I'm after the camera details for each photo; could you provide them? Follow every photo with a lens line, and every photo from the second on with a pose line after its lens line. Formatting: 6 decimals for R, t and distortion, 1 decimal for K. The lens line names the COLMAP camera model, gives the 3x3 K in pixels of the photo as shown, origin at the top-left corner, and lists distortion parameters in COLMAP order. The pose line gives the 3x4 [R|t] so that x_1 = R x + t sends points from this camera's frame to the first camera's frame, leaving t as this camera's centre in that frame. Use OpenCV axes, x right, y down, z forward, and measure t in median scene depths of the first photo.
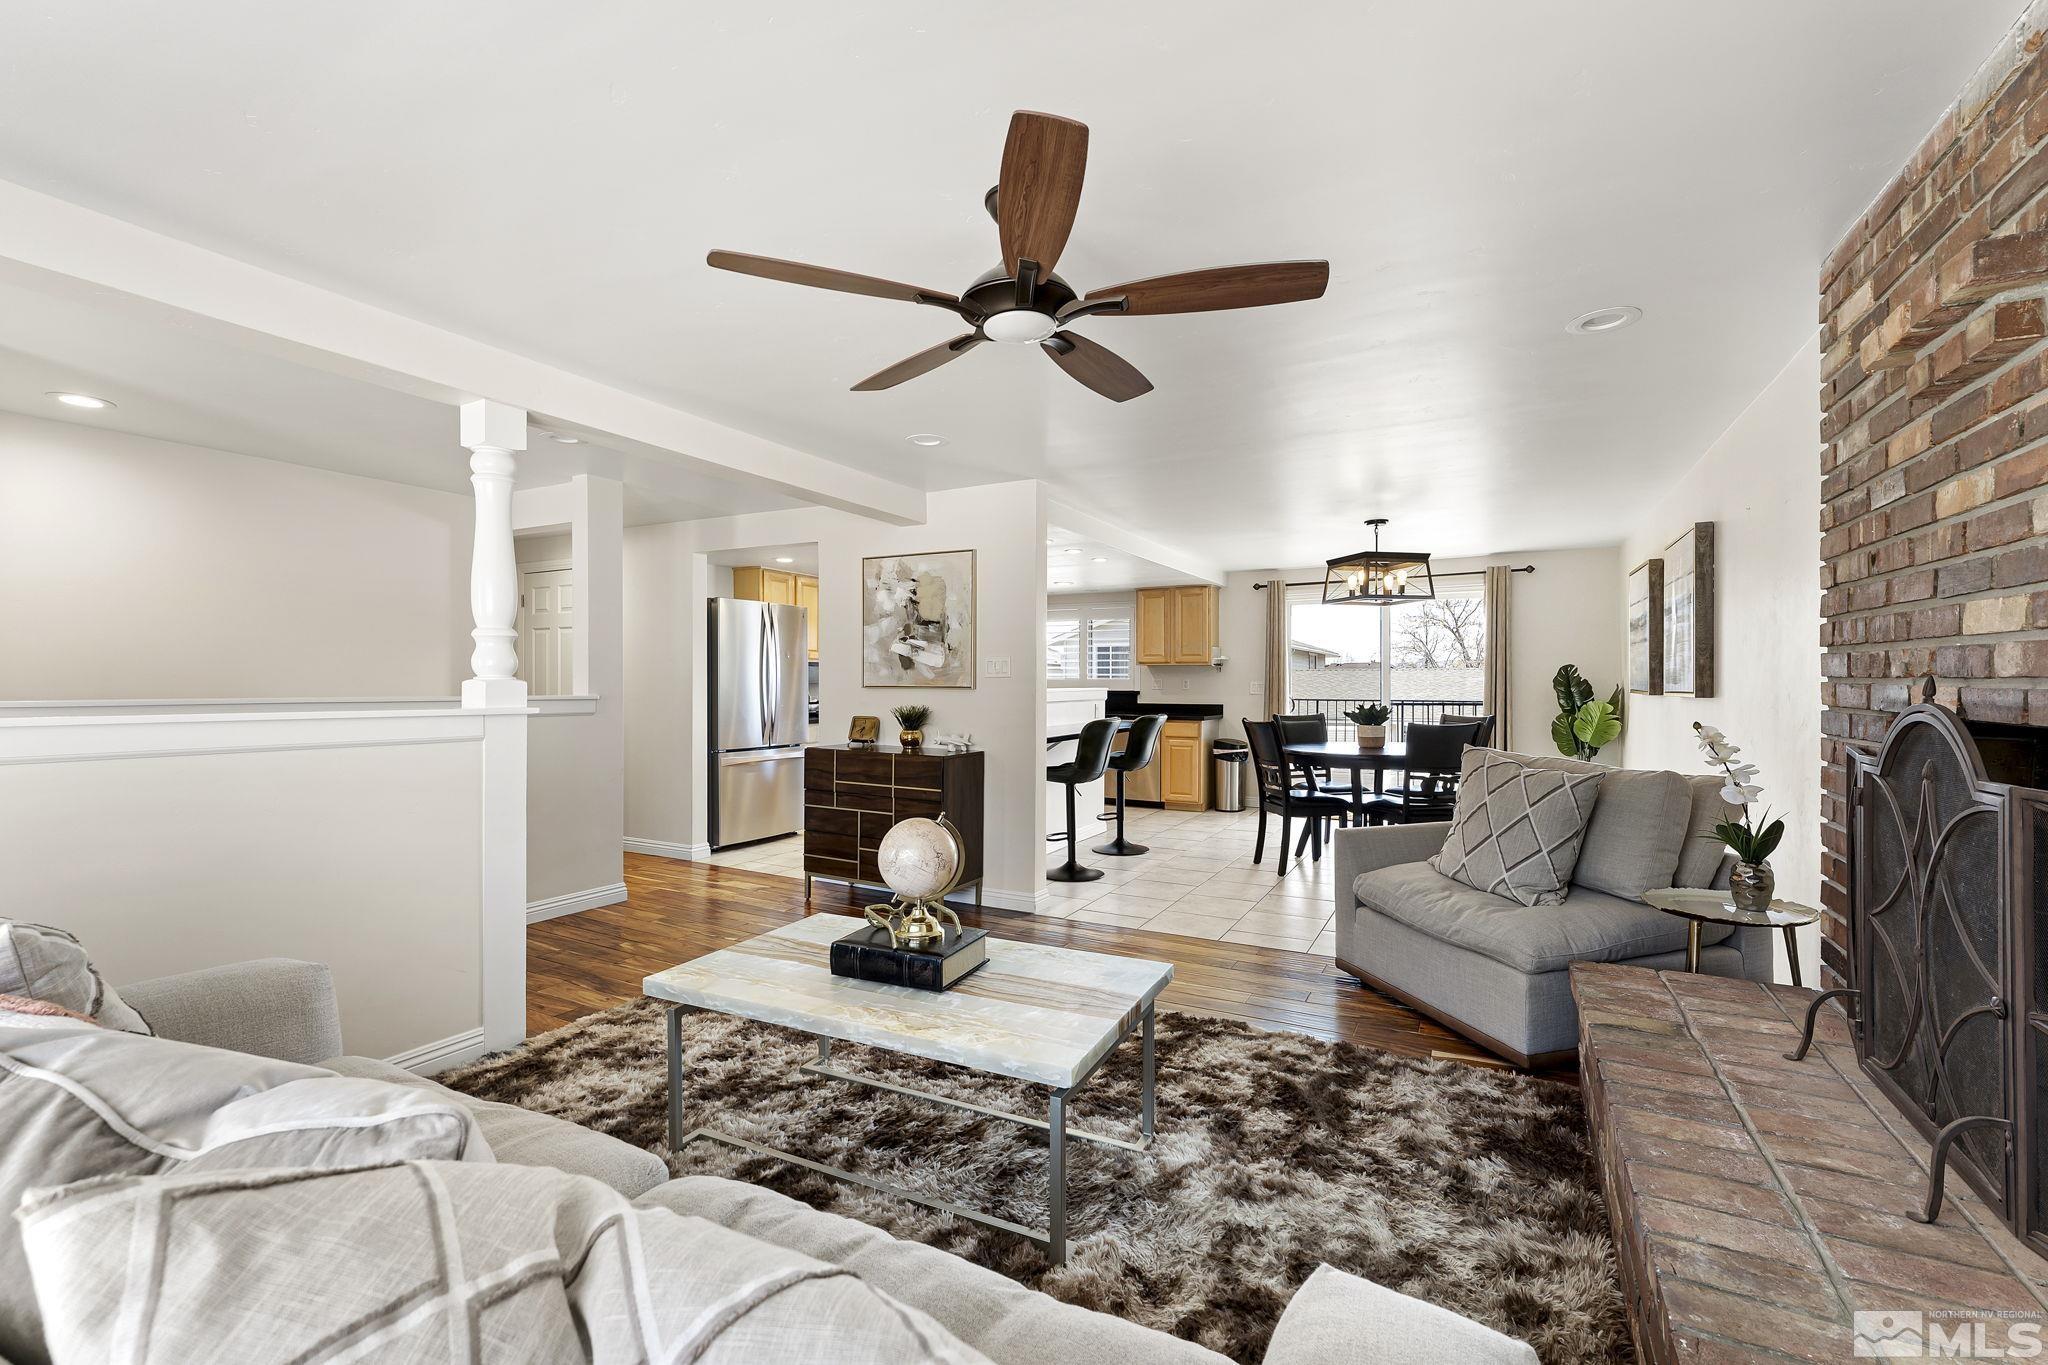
lens RADIAL K [[827.1, 0, 1024.0], [0, 827.1, 682.5], [0, 0, 1]] dist [-0.001535, -0.000114]
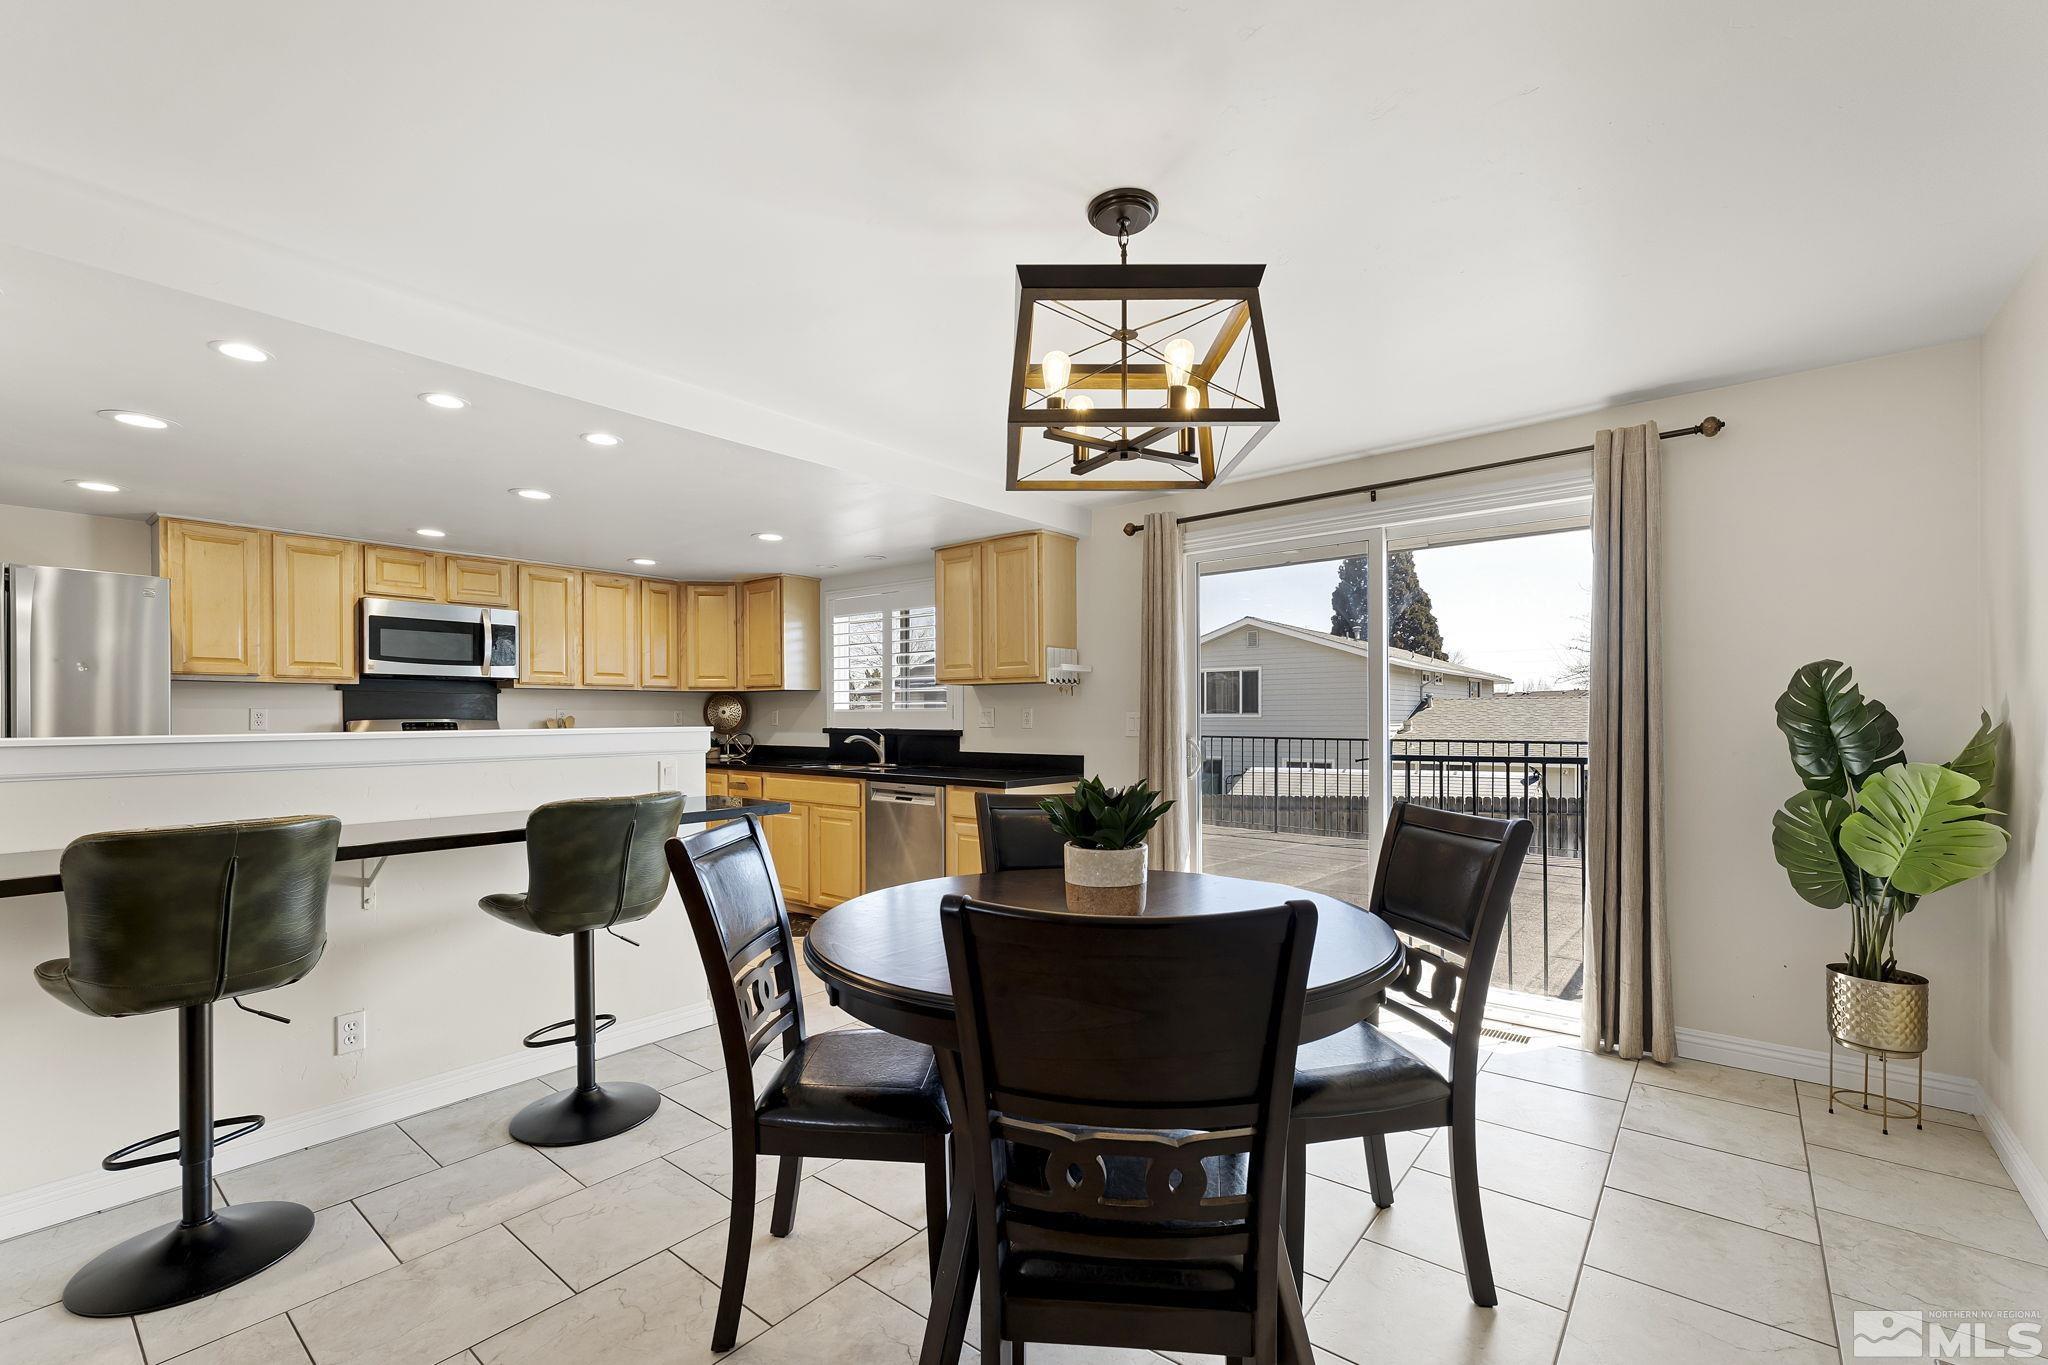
lens RADIAL K [[826.8, 0, 1017.2], [0, 826.8, 704.9], [0, 0, 1]] dist [-0.025180, 0.000108]
pose [[0.979527, -0.006544, -0.201204, 0.360942], [0.003844, 0.999897, -0.013807, 0.001256], [0.201274, 0.012751, 0.979452, 0.548298]]
